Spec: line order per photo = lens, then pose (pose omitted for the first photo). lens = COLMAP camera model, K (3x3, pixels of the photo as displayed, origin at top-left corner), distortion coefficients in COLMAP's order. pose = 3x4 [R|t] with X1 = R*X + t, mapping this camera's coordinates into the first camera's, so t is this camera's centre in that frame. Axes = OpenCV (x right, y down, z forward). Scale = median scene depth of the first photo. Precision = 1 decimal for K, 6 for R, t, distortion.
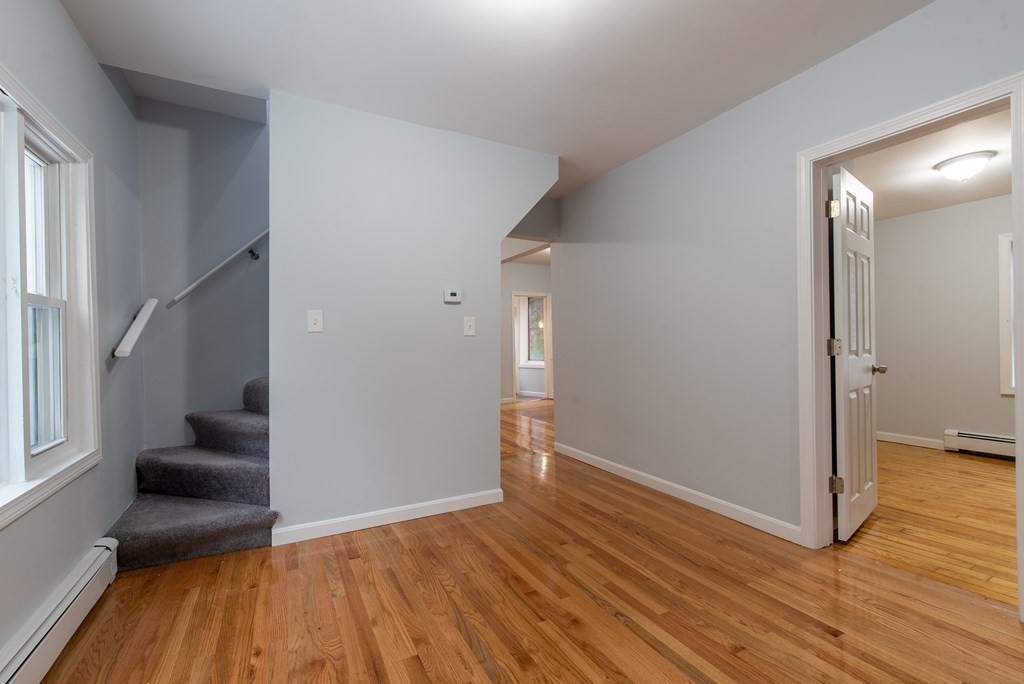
lens RADIAL K [[445.0, 0, 512.0], [0, 445.0, 342.0], [0, 0, 1]] dist [-0.001387, -0.000515]
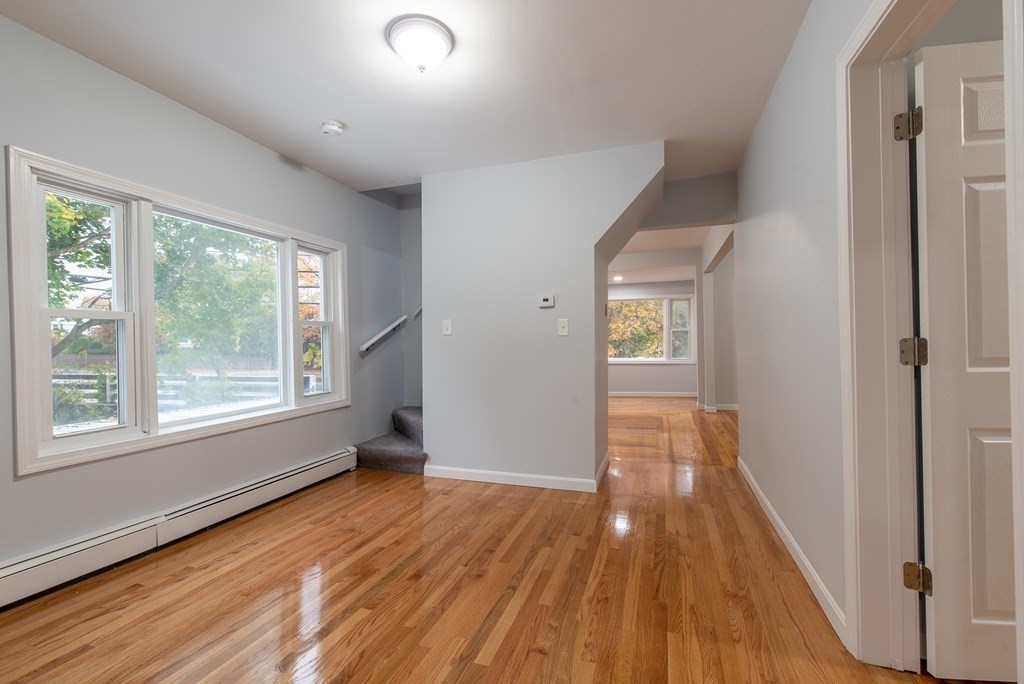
lens RADIAL K [[445.0, 0, 512.0], [0, 445.0, 342.0], [0, 0, 1]] dist [-0.001387, -0.000515]
pose [[0.679265, -0.001057, -0.733893, 0.817087], [0.008625, 0.999941, 0.006543, -0.008575], [0.733843, -0.010774, 0.679234, 0.191780]]
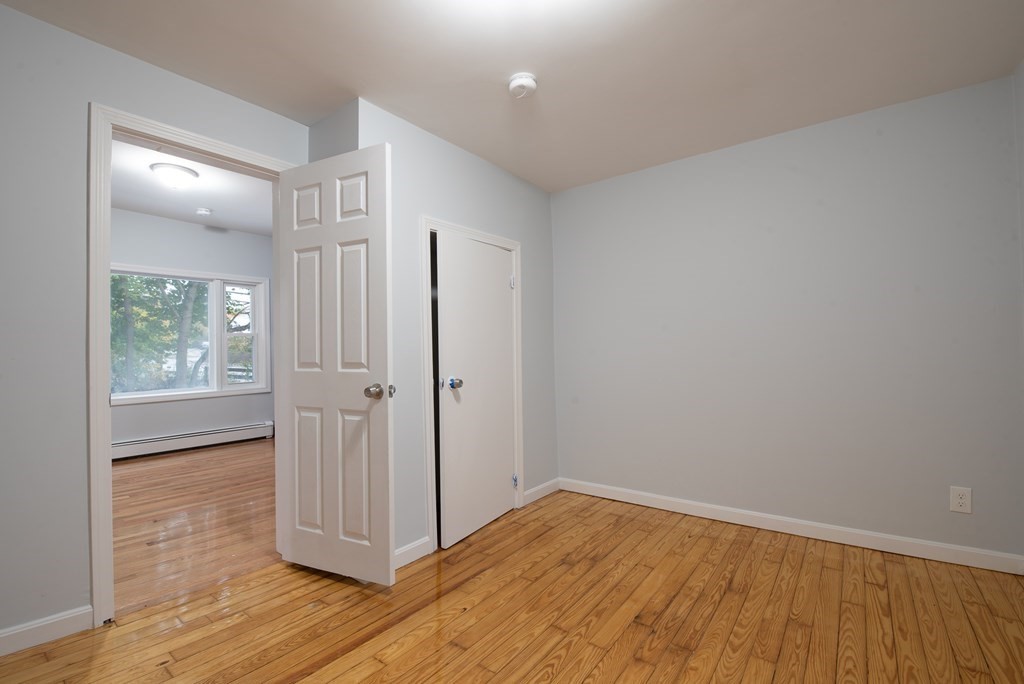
lens RADIAL K [[445.0, 0, 512.0], [0, 445.0, 342.0], [0, 0, 1]] dist [-0.001387, -0.000515]
pose [[0.407664, -0.005043, -0.913118, 1.865846], [0.005242, 0.999981, -0.003183, -0.015524], [0.913117, -0.003489, 0.407682, 1.083793]]
